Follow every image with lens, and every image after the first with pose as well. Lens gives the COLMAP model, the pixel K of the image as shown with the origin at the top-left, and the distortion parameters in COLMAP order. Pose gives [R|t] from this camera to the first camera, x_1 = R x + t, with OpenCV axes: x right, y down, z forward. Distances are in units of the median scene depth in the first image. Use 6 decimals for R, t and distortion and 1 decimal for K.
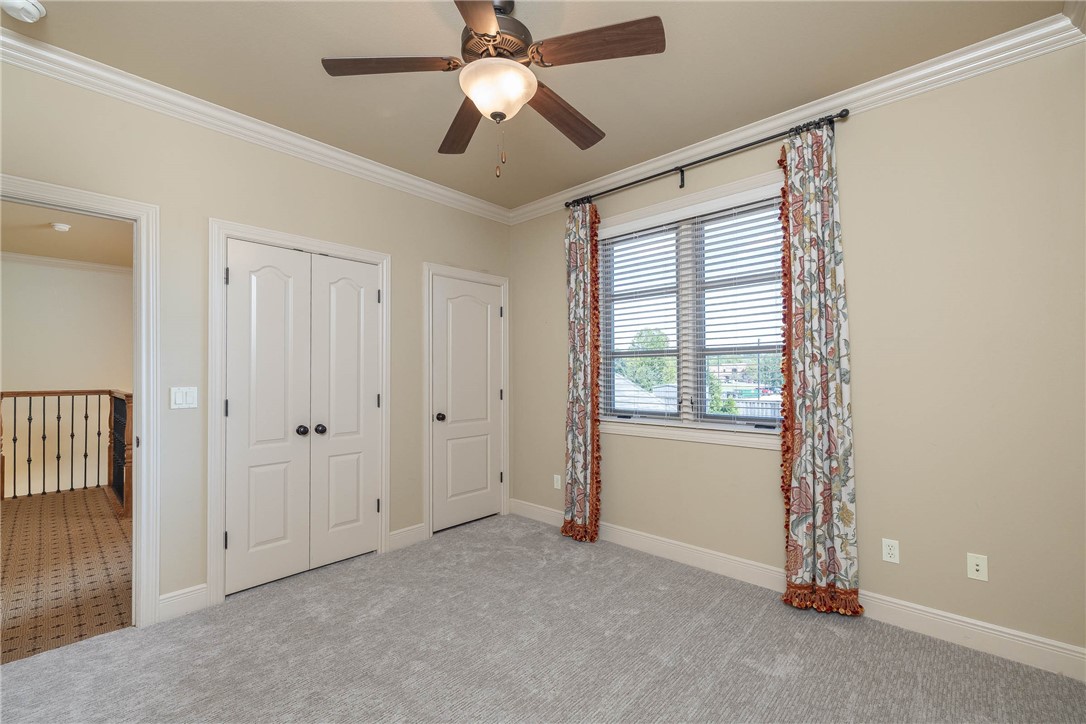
lens RADIAL K [[468.5, 0, 535.9], [0, 468.5, 371.0], [0, 0, 1]] dist [-0.001282, 0.001178]
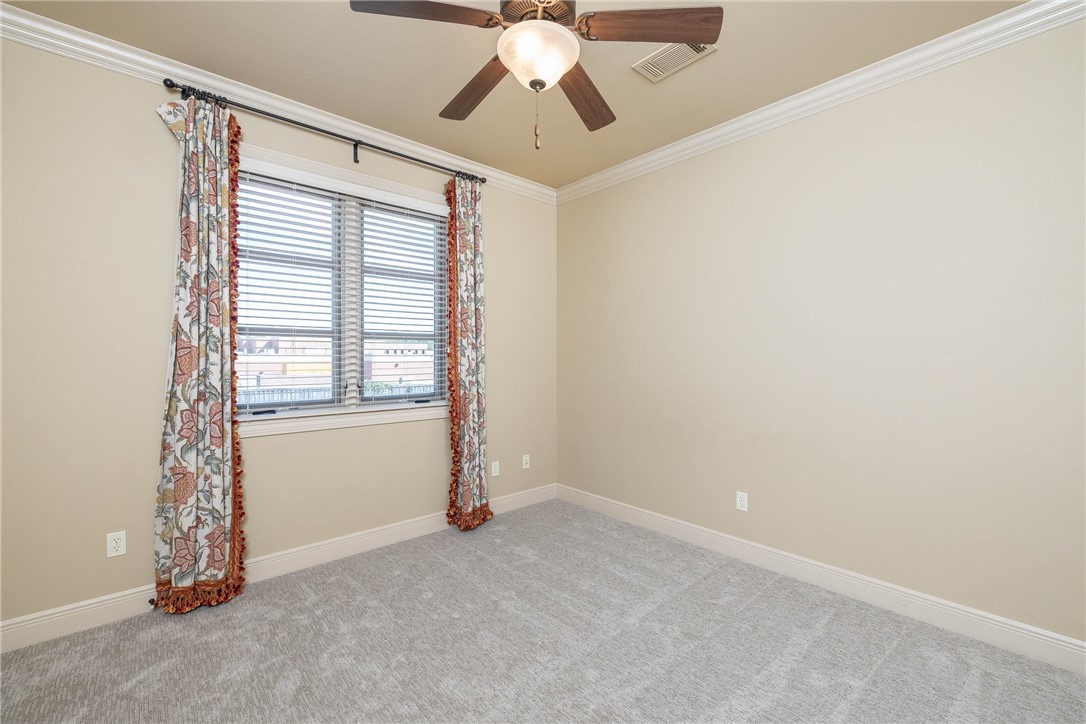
lens RADIAL K [[468.5, 0, 534.8], [0, 468.5, 356.1], [0, 0, 1]] dist [-0.001282, 0.001178]
pose [[0.079515, 0.003624, 0.996827, -0.612598], [-0.009778, 0.999948, -0.002855, 0.003360], [-0.996786, -0.009520, 0.079547, 0.556382]]
